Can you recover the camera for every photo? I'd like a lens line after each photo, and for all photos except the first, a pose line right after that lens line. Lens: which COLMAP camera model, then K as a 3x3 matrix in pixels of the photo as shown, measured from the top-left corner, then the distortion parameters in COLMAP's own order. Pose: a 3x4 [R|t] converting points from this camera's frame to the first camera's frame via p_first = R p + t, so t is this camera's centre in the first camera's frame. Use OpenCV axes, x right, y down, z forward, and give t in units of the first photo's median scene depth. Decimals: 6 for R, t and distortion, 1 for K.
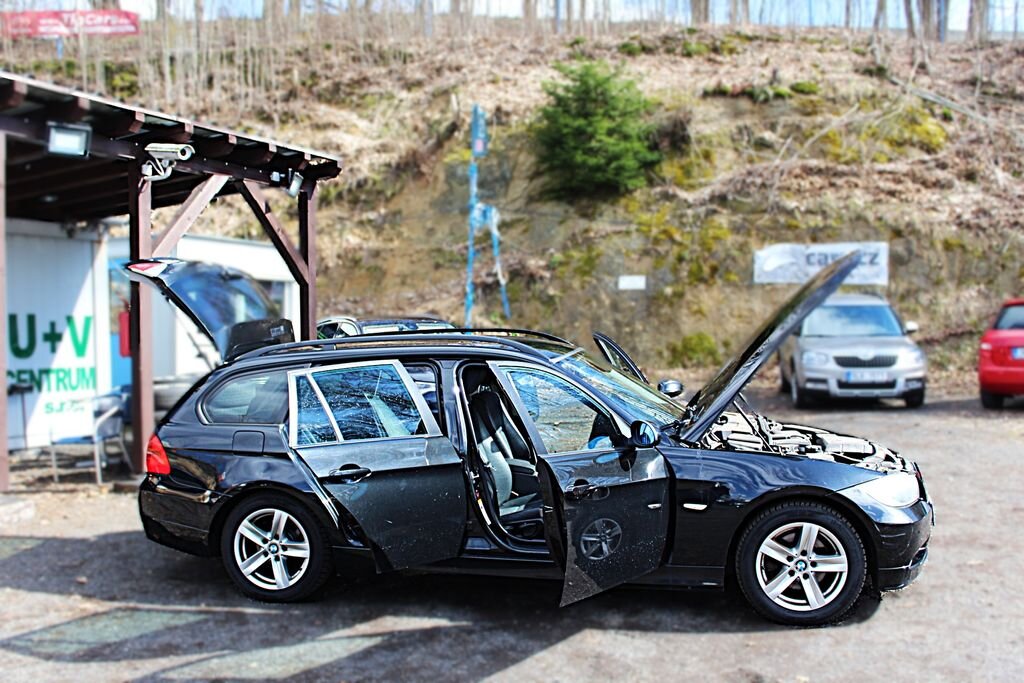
lens RADIAL K [[1046.1, 0, 504.7], [0, 1046.1, 376.5], [0, 0, 1]] dist [-0.085326, 0.000000]
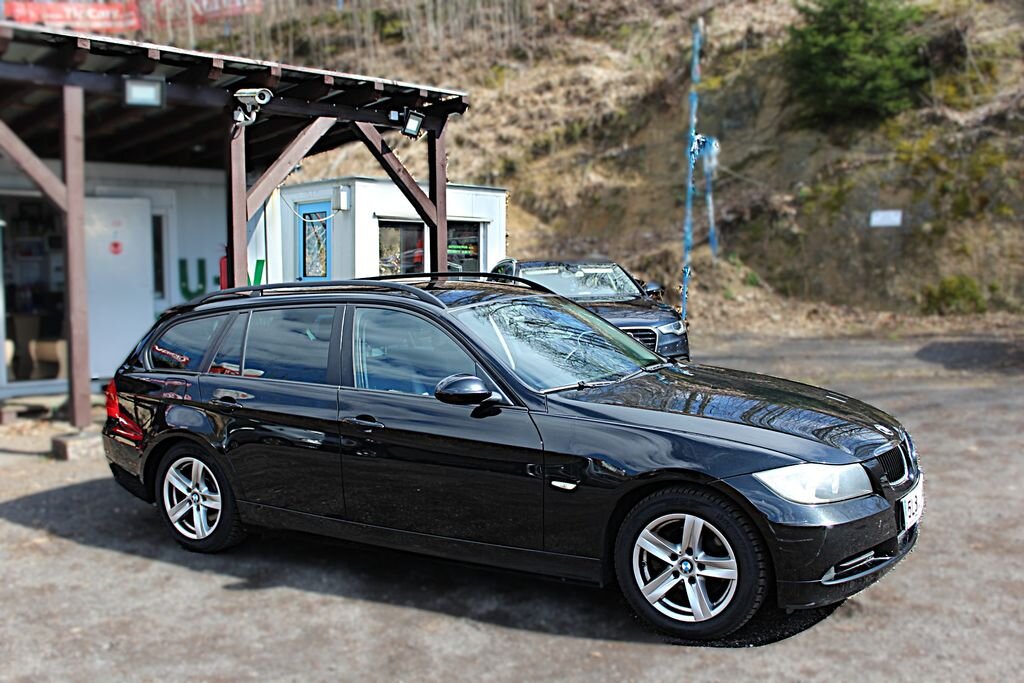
lens RADIAL K [[1053.8, 0, 487.1], [0, 1053.8, 376.7], [0, 0, 1]] dist [-0.075887, 0.000000]
pose [[0.939939, 0.031108, -0.339921, 0.106497], [-0.011933, 0.998225, 0.058355, -0.003042], [0.341133, -0.050794, 0.938642, 0.047038]]
